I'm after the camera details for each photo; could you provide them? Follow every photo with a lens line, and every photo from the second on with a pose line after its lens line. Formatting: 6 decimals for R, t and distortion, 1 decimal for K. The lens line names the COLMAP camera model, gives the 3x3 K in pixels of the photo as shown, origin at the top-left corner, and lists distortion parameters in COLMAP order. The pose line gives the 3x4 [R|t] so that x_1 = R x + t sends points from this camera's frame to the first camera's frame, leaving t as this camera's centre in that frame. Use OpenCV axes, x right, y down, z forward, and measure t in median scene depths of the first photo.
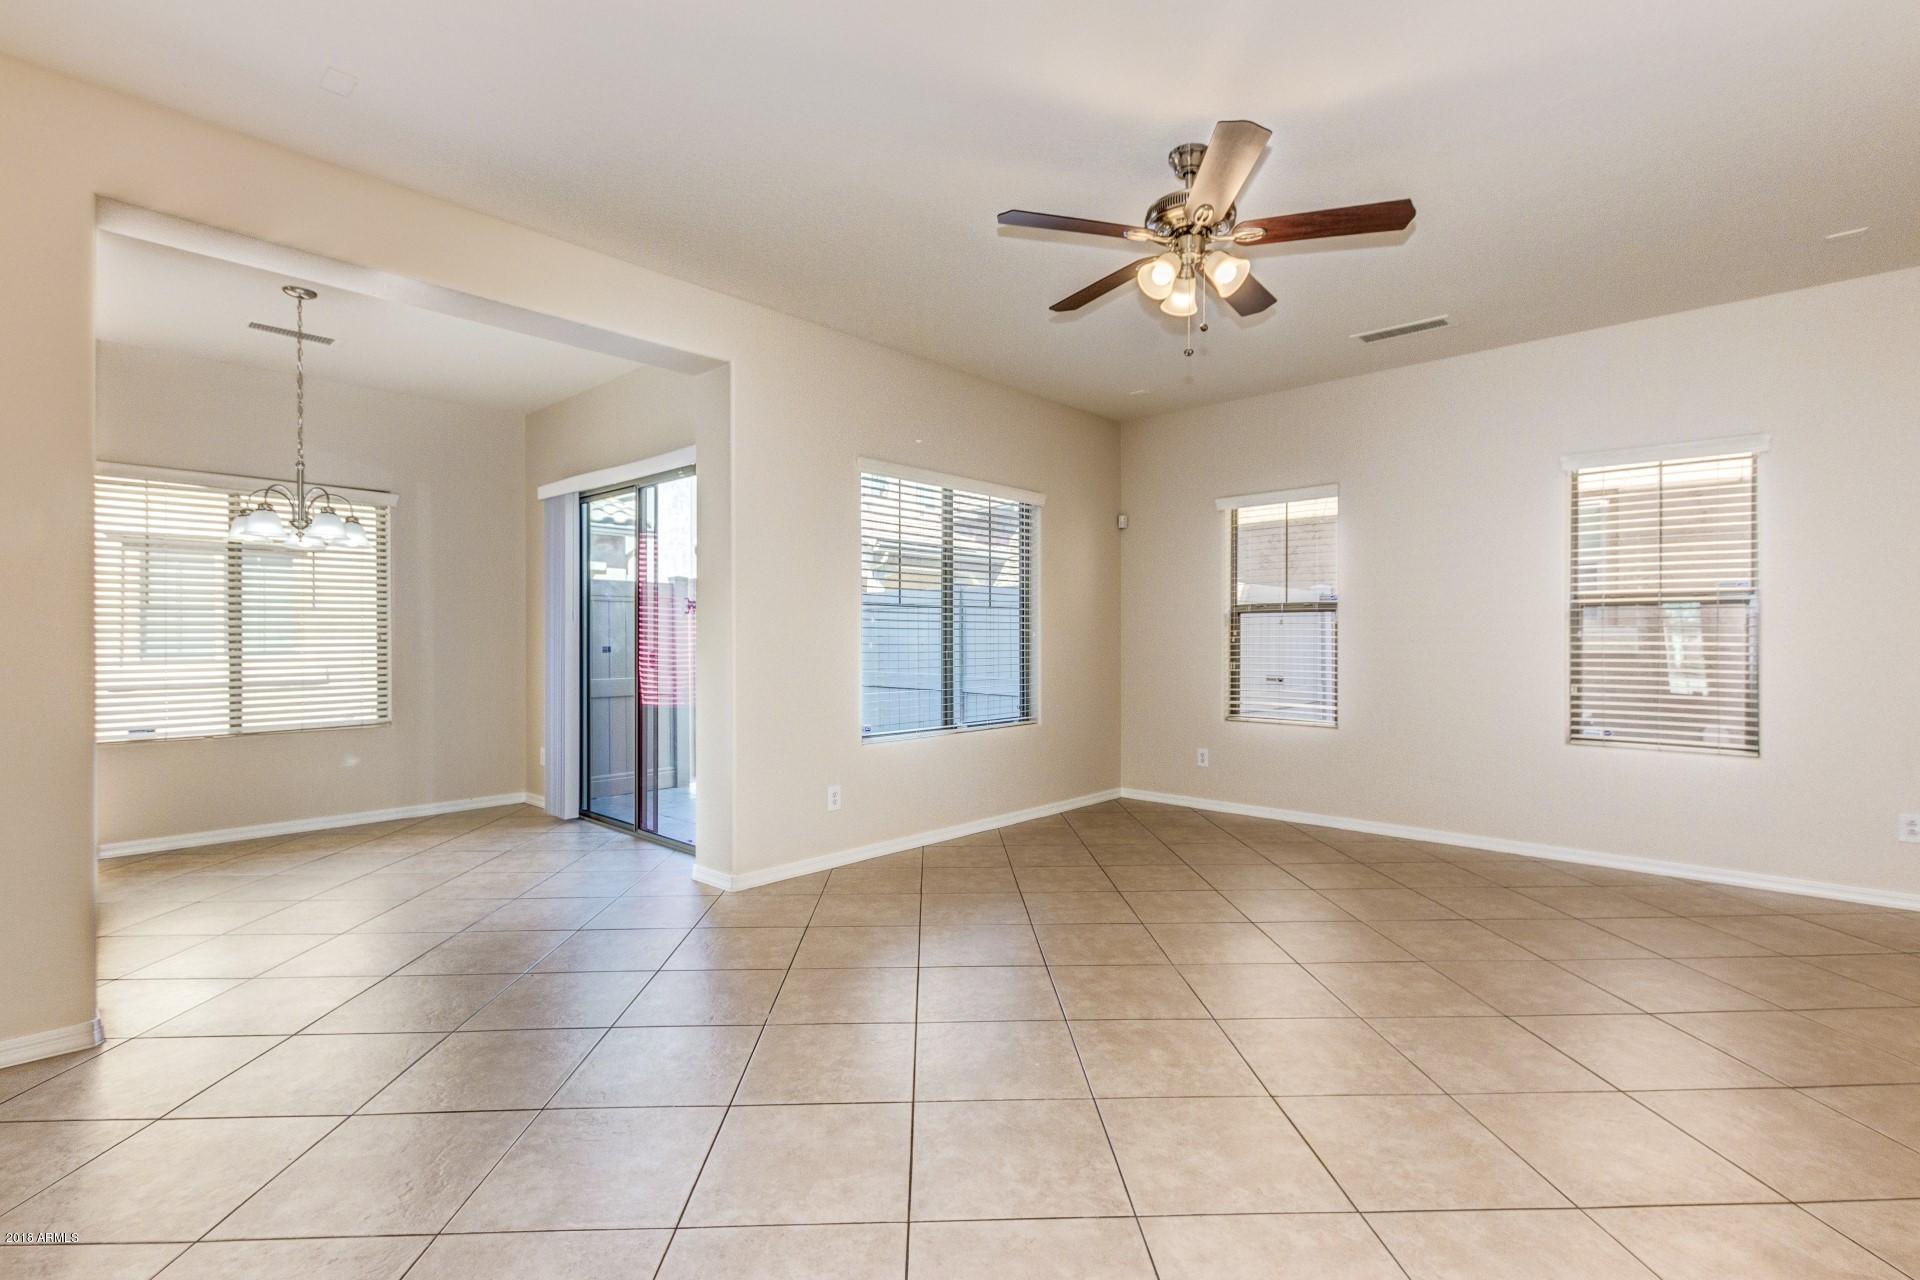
lens RADIAL K [[872.0, 0, 960.0], [0, 872.0, 640.0], [0, 0, 1]] dist [0.009280, -0.000044]
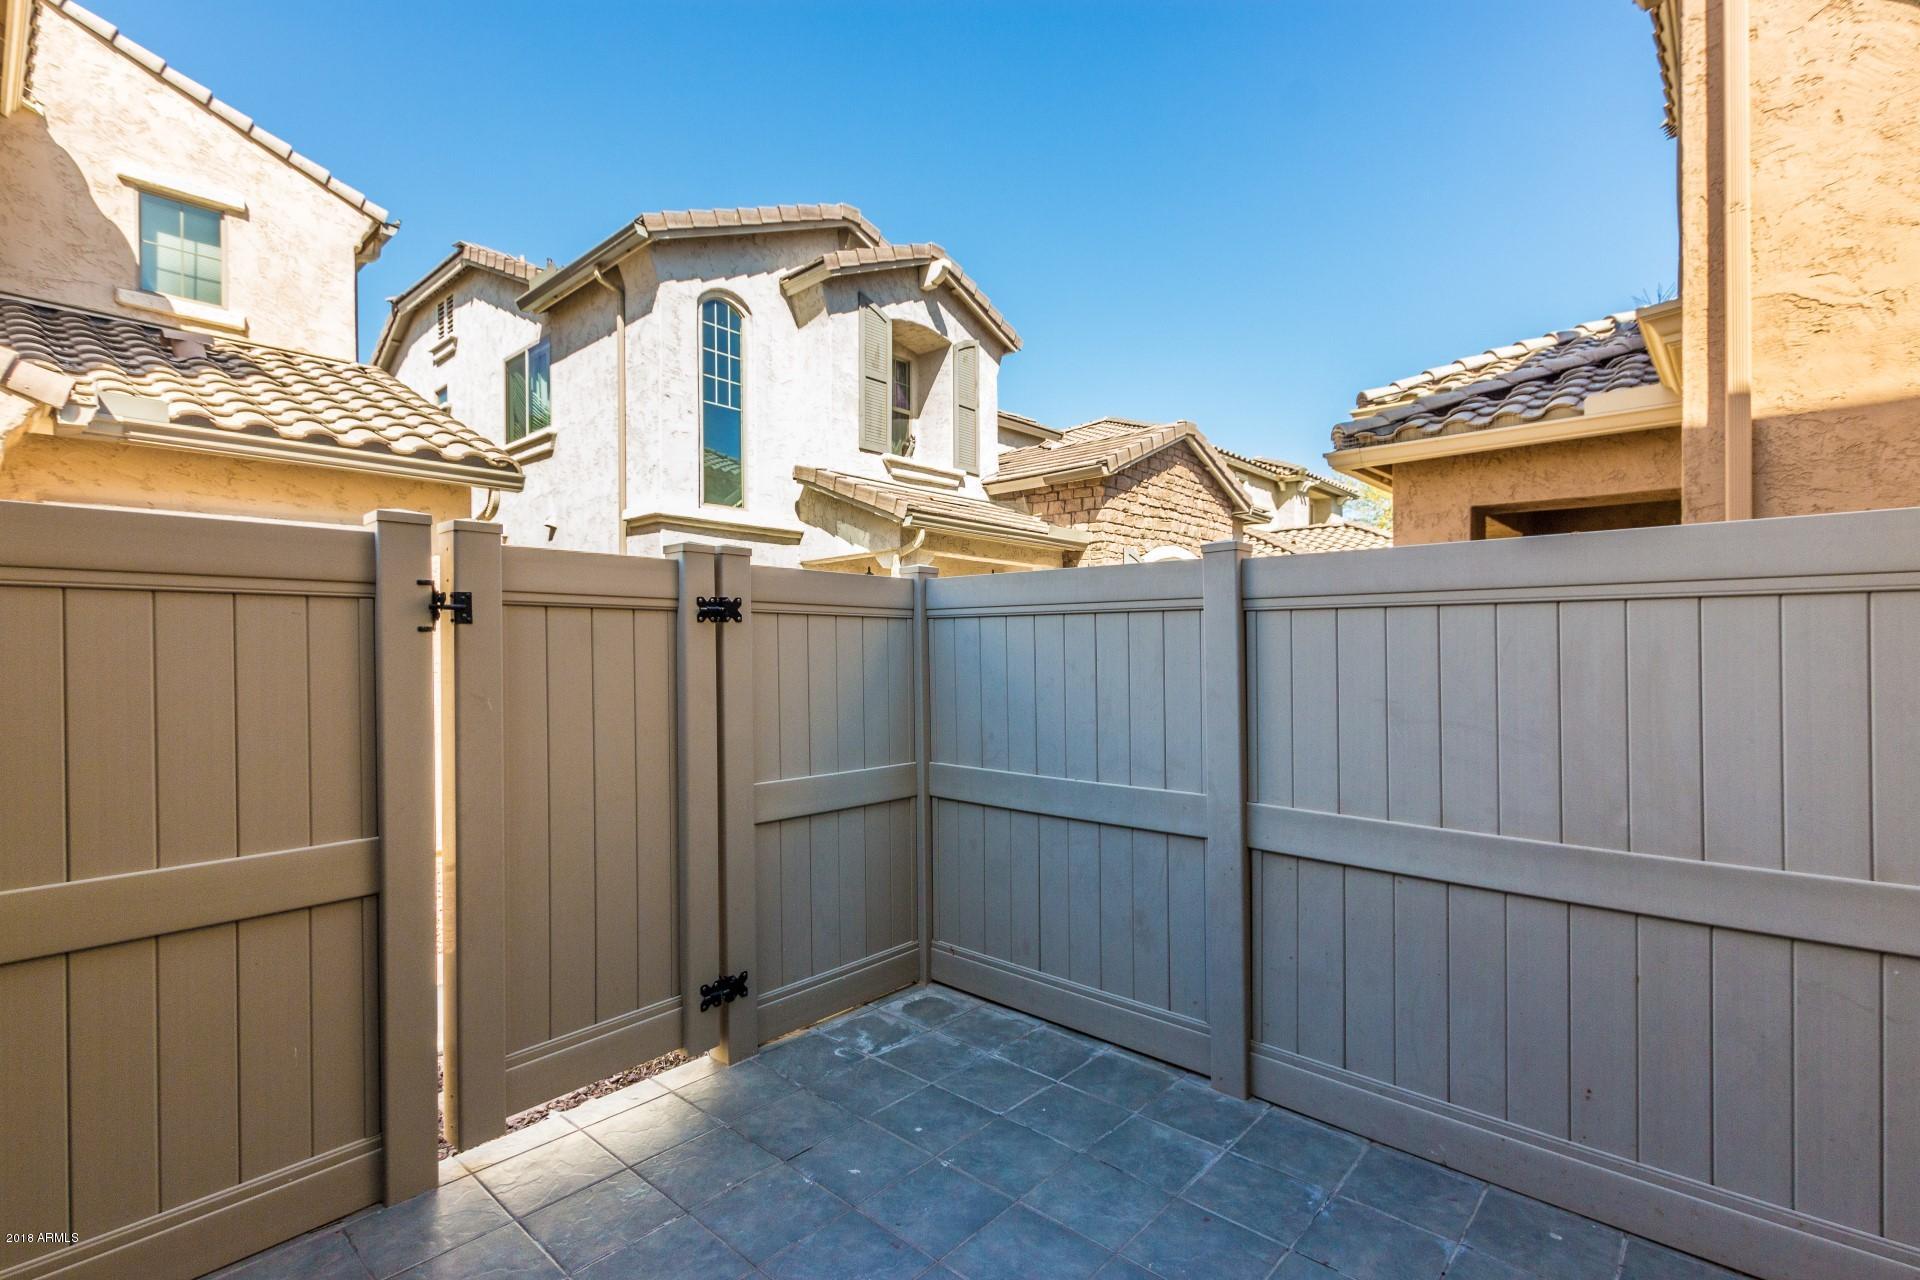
lens RADIAL K [[859.4, 0, 955.3], [0, 859.4, 649.7], [0, 0, 1]] dist [-0.000312, 0.007190]
pose [[0.999979, -0.005019, 0.004041, -0.174244], [0.005023, 0.999987, -0.001149, -0.032118], [-0.004036, 0.001169, 0.999991, 0.962790]]
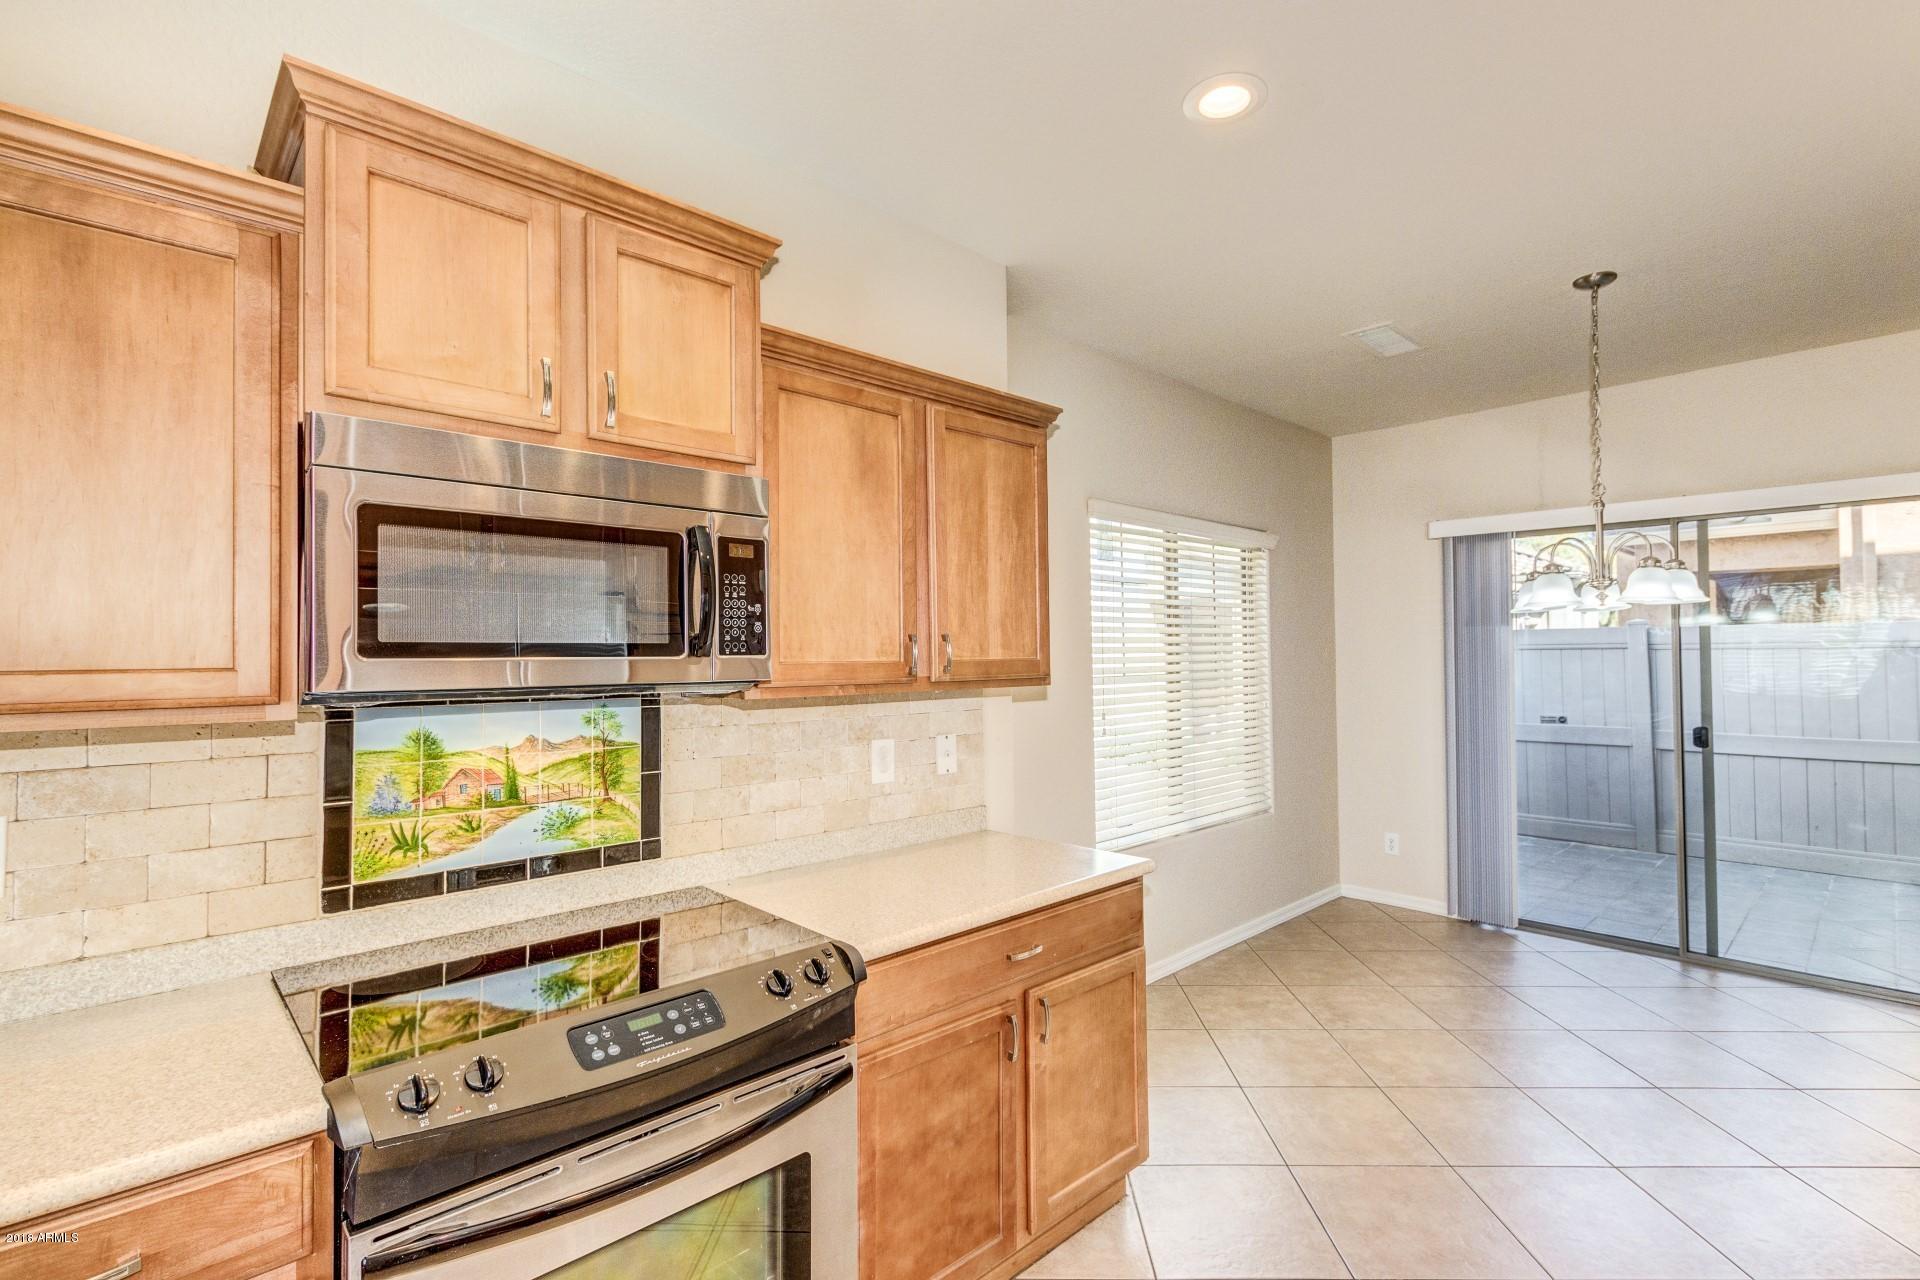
lens RADIAL K [[872.0, 0, 960.0], [0, 872.0, 640.0], [0, 0, 1]] dist [0.009280, -0.000044]
pose [[0.997509, -0.013530, -0.069229, -0.909413], [0.011761, 0.999595, -0.025897, -0.049413], [0.069552, 0.025018, 0.997265, 0.138298]]
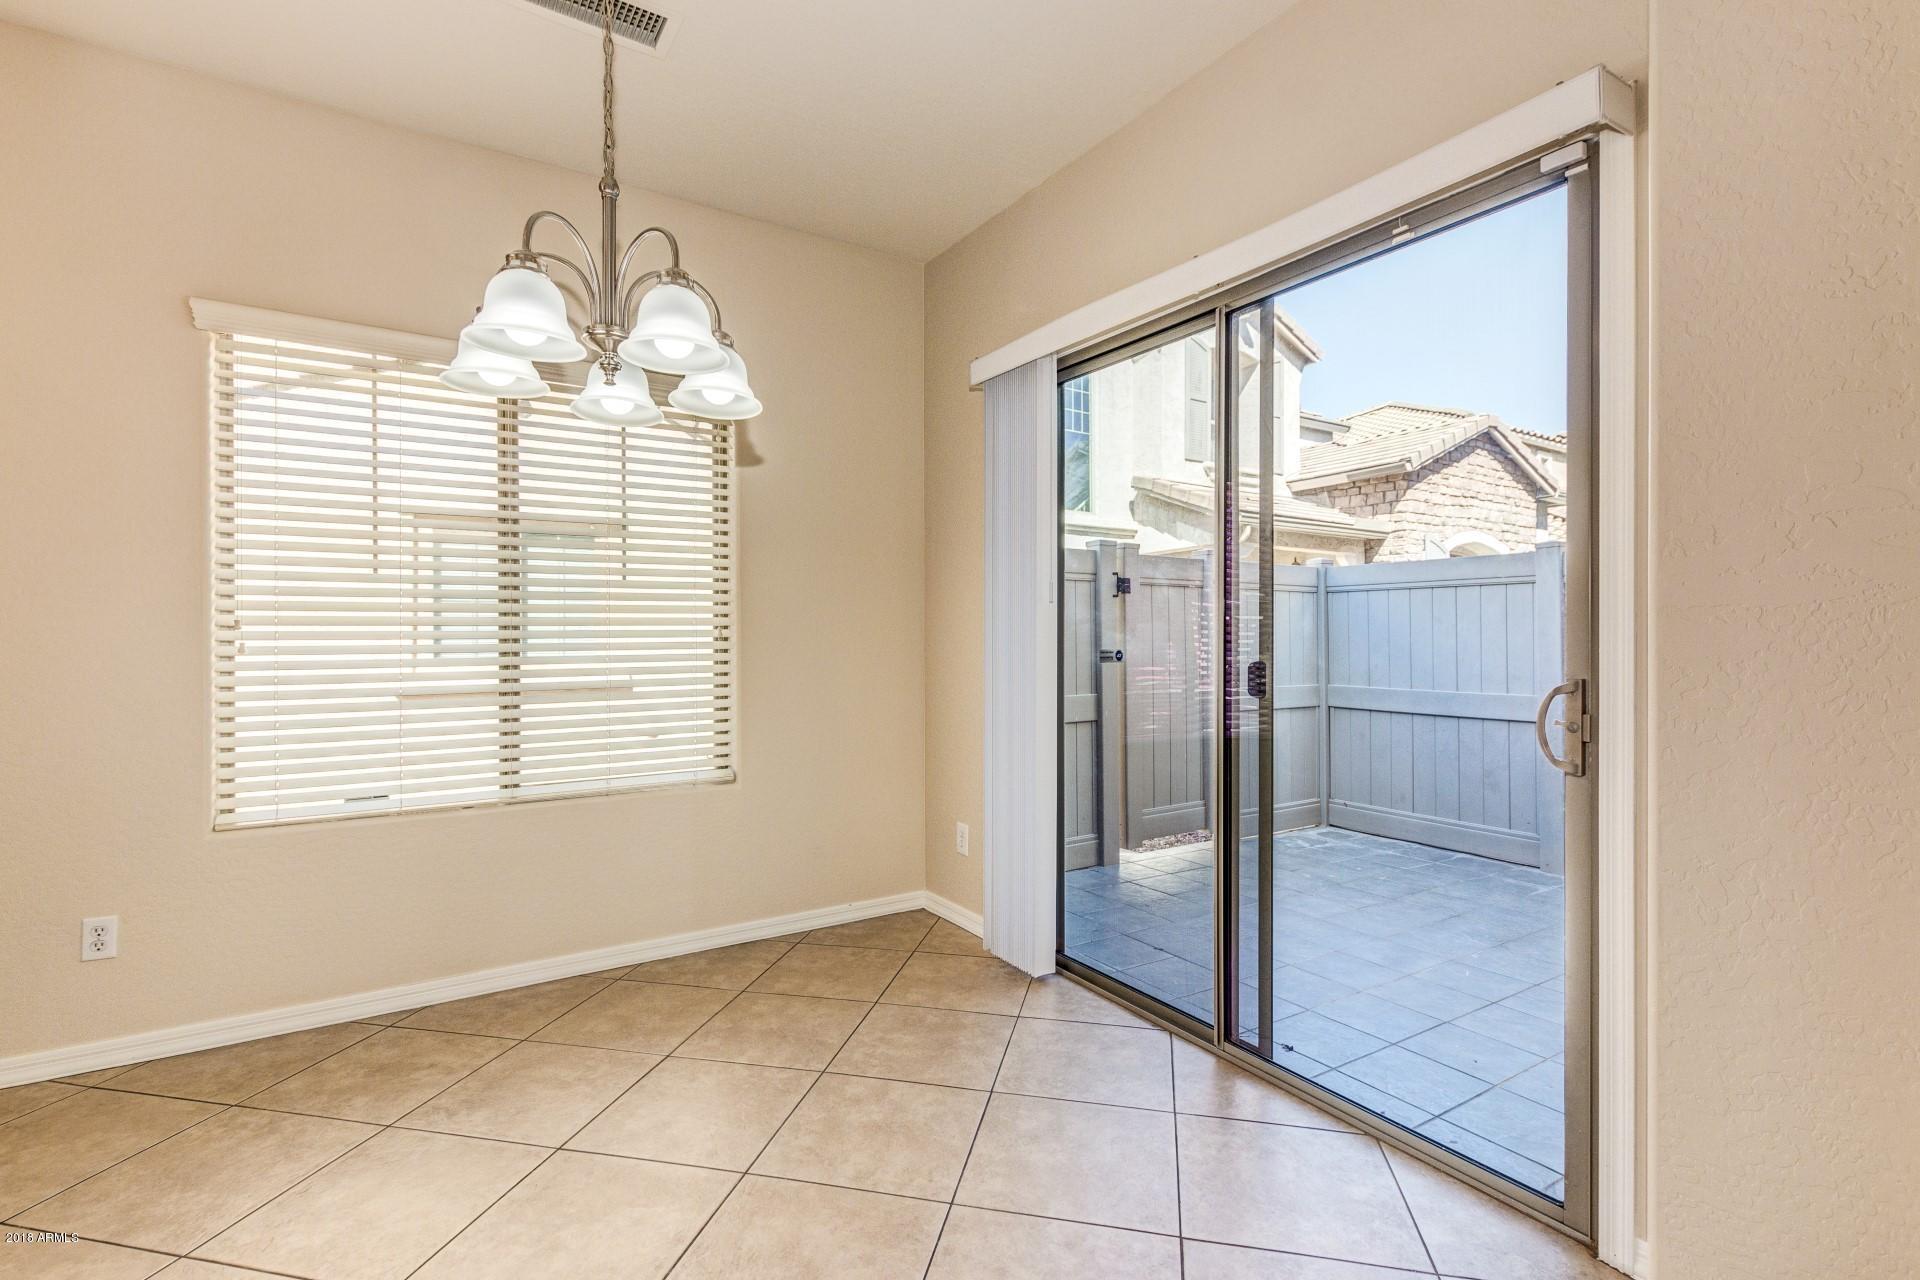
lens RADIAL K [[872.0, 0, 960.0], [0, 872.0, 640.0], [0, 0, 1]] dist [0.009280, -0.000044]
pose [[0.966907, -0.000741, -0.255129, -0.360010], [0.000417, 0.999999, -0.001324, 0.002640], [0.255130, 0.001174, 0.966906, 0.476197]]
